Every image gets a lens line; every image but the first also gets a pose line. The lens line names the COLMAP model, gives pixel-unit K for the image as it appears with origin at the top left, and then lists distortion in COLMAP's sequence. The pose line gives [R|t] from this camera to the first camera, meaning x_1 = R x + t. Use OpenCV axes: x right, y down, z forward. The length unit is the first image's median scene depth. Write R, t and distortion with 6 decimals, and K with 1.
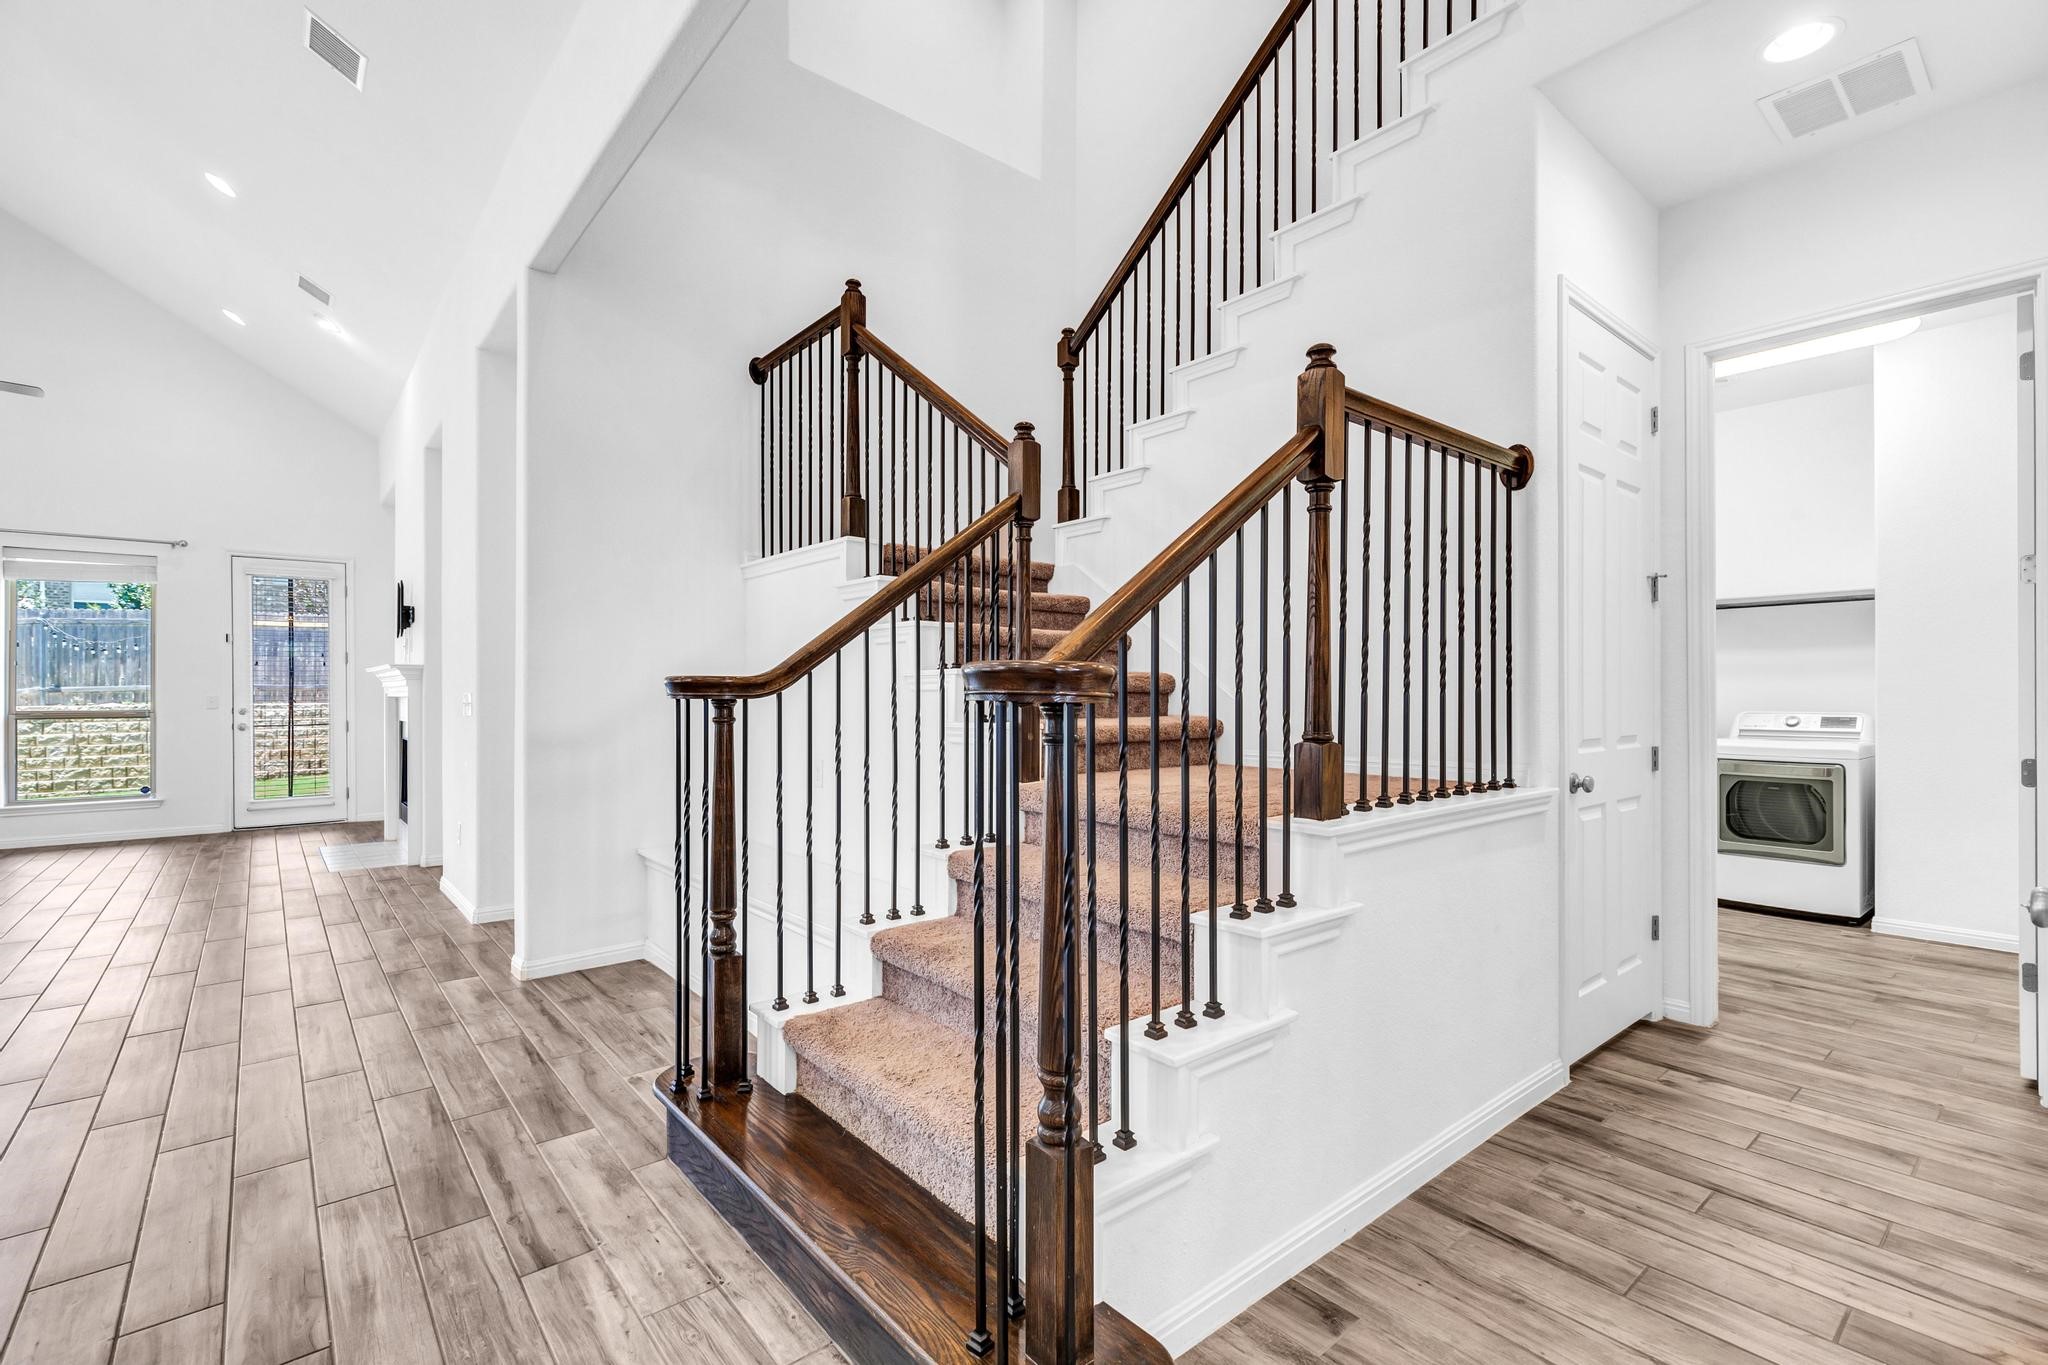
lens RADIAL K [[924.9, 0, 1033.1], [0, 924.9, 688.8], [0, 0, 1]] dist [0.009621, -0.001045]
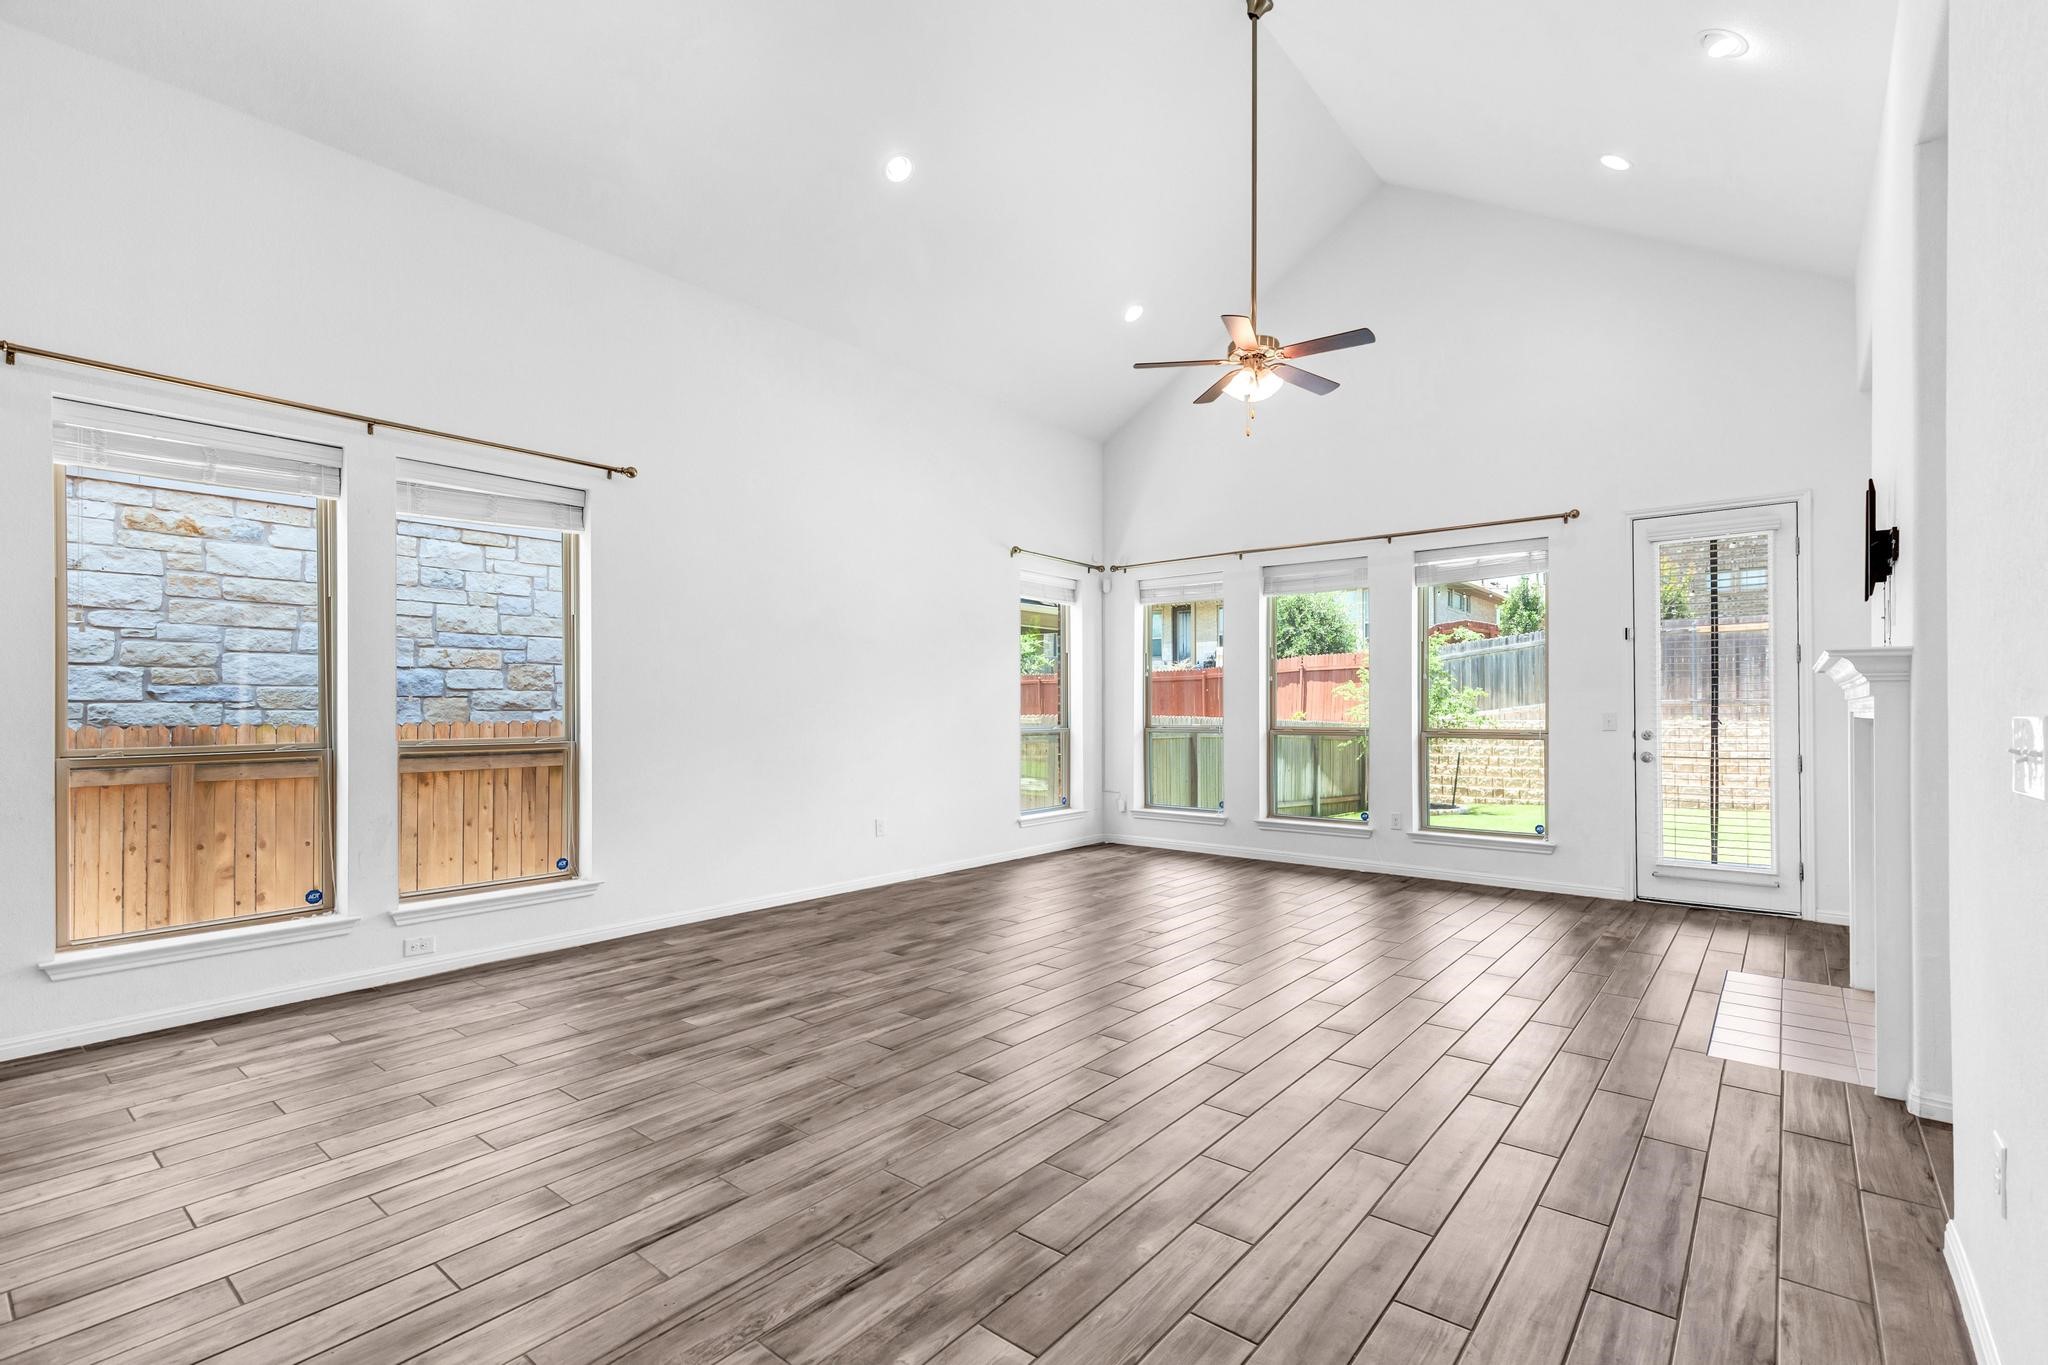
lens RADIAL K [[924.9, 0, 1030.6], [0, 924.9, 700.6], [0, 0, 1]] dist [0.009621, -0.001045]
pose [[0.191687, -0.006224, -0.981436, -0.615785], [0.002486, 0.999980, -0.005856, 0.001781], [0.981453, -0.001317, 0.191699, 1.022897]]
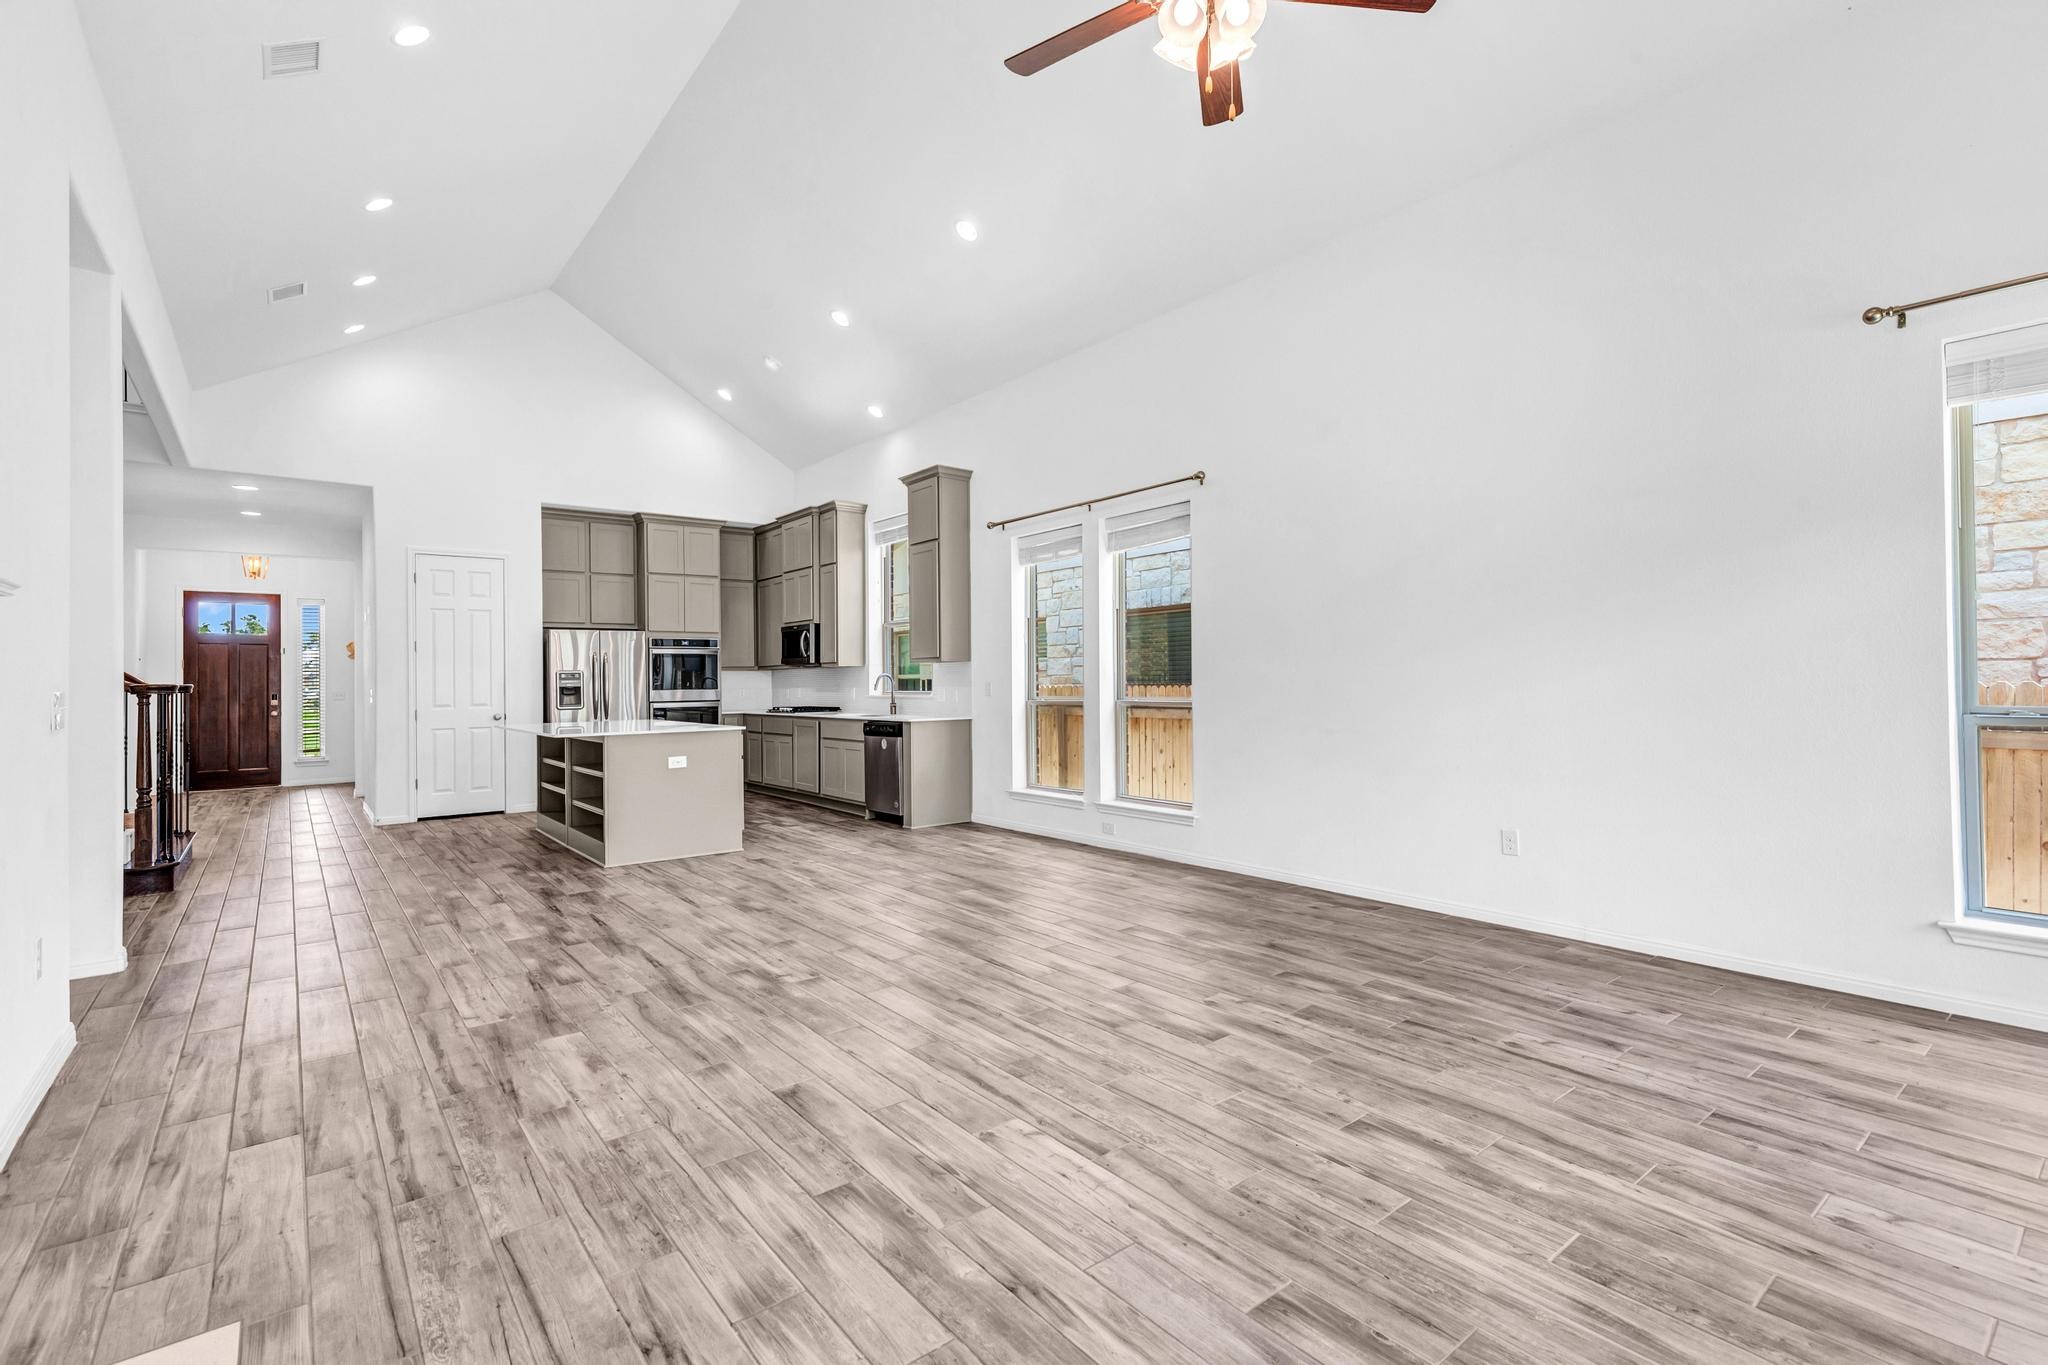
lens RADIAL K [[924.9, 0, 1037.4], [0, 924.9, 681.9], [0, 0, 1]] dist [0.009621, -0.001045]
pose [[-0.999863, 0.013055, 0.010141, -1.942088], [0.013065, 0.999914, 0.000876, 0.009870], [-0.010128, 0.001008, -0.999948, 2.476828]]
